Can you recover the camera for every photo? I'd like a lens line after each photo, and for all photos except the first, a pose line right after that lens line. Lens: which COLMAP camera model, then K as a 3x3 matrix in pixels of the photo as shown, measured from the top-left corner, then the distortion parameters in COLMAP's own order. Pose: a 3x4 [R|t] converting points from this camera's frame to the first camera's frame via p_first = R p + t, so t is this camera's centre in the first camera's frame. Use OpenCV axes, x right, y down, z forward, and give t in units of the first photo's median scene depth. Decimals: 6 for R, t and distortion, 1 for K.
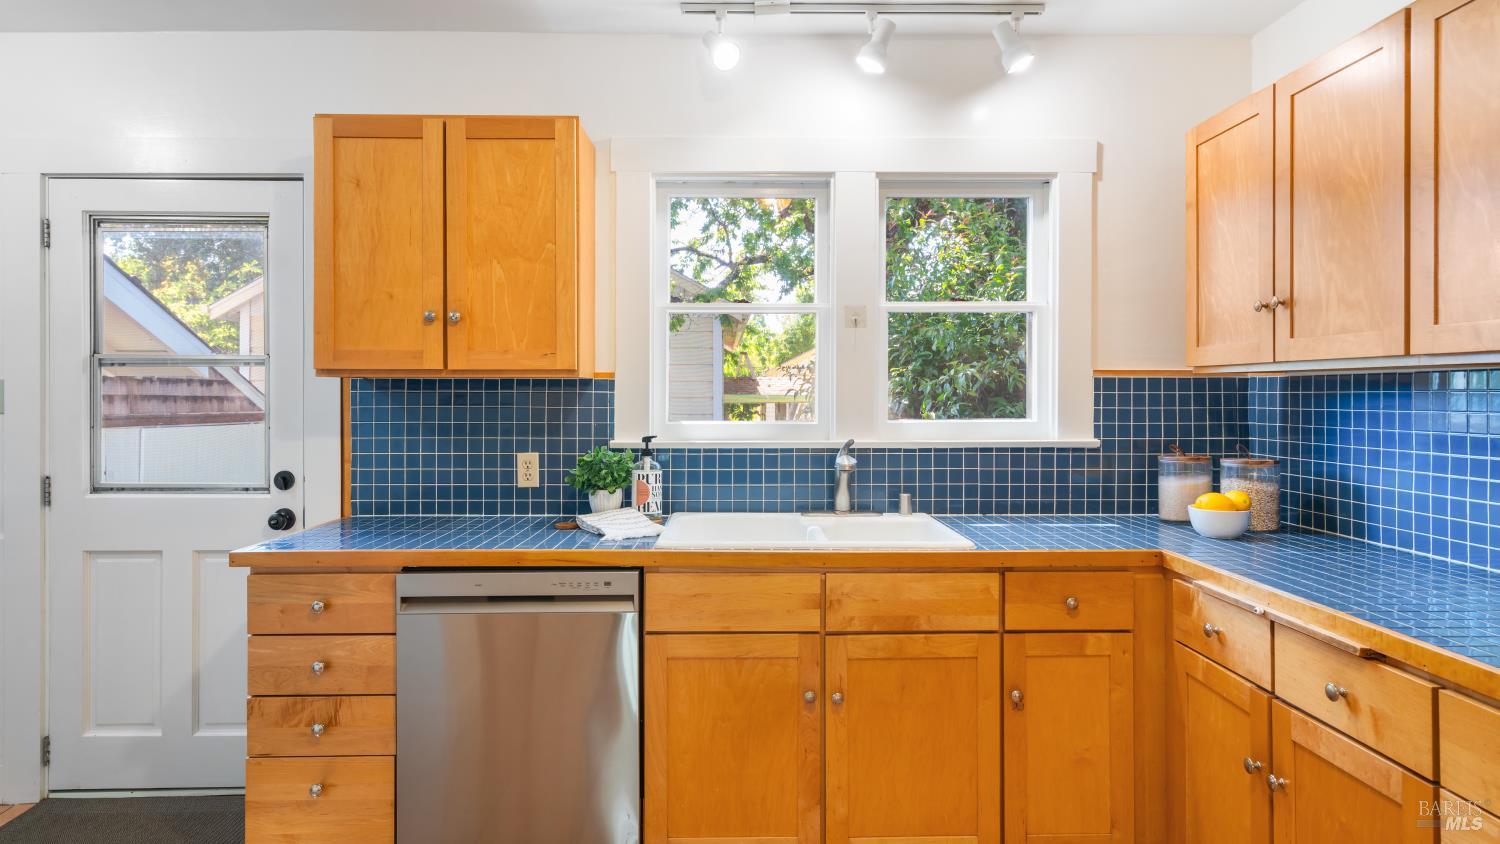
lens RADIAL K [[817.8, 0, 748.5], [0, 817.8, 395.7], [0, 0, 1]] dist [0.001232, 0.001020]
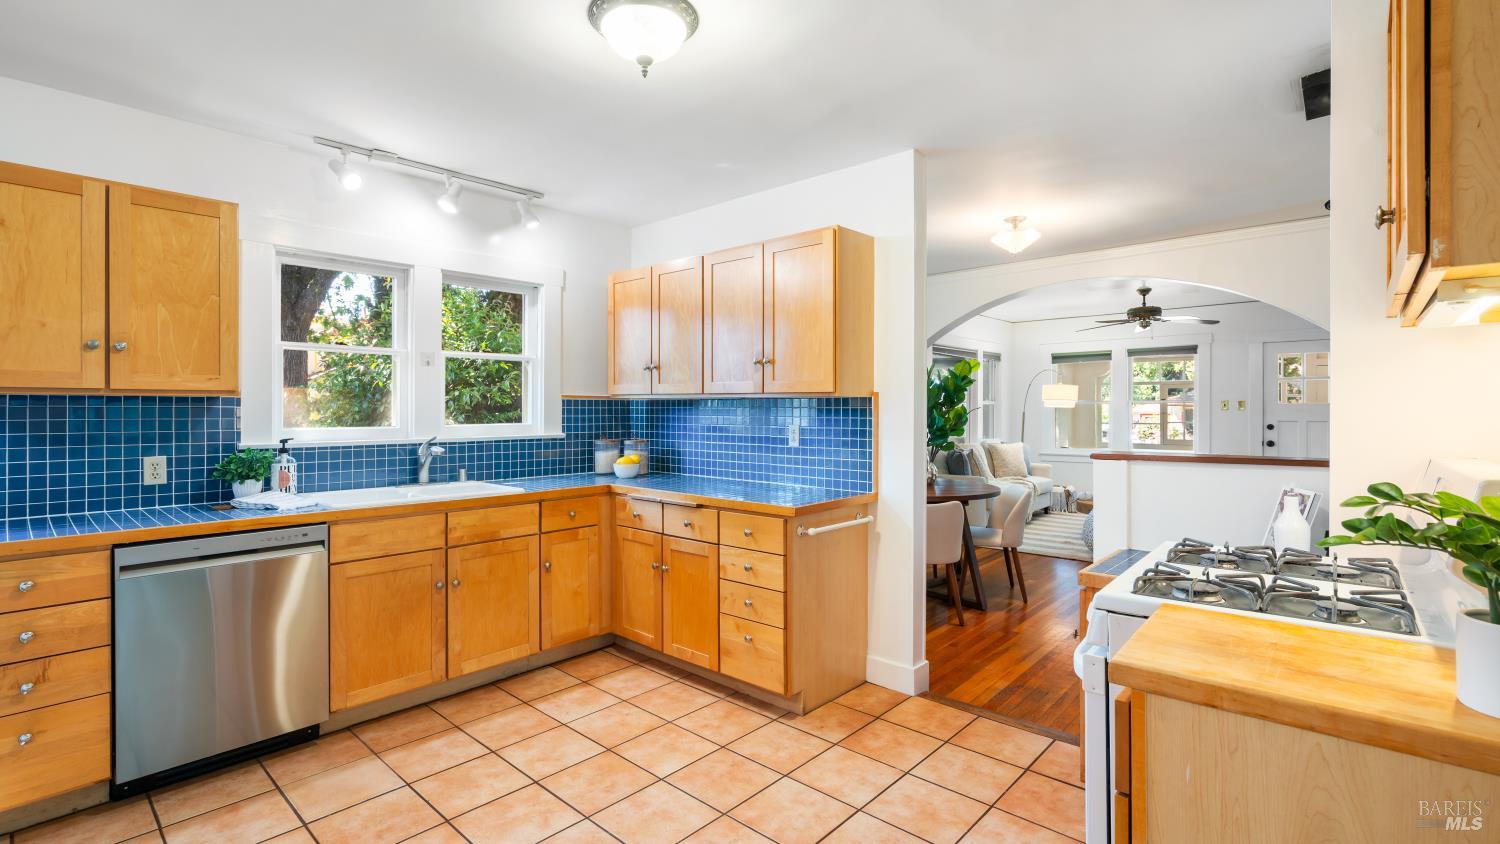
lens RADIAL K [[681.6, 0, 749.6], [0, 681.6, 409.4], [0, 0, 1]] dist [-0.000267, -0.000009]
pose [[0.686382, -0.001067, 0.727241, -0.428032], [-0.000284, 0.999998, 0.001735, -0.002939], [-0.727241, -0.001397, 0.686381, -0.374246]]
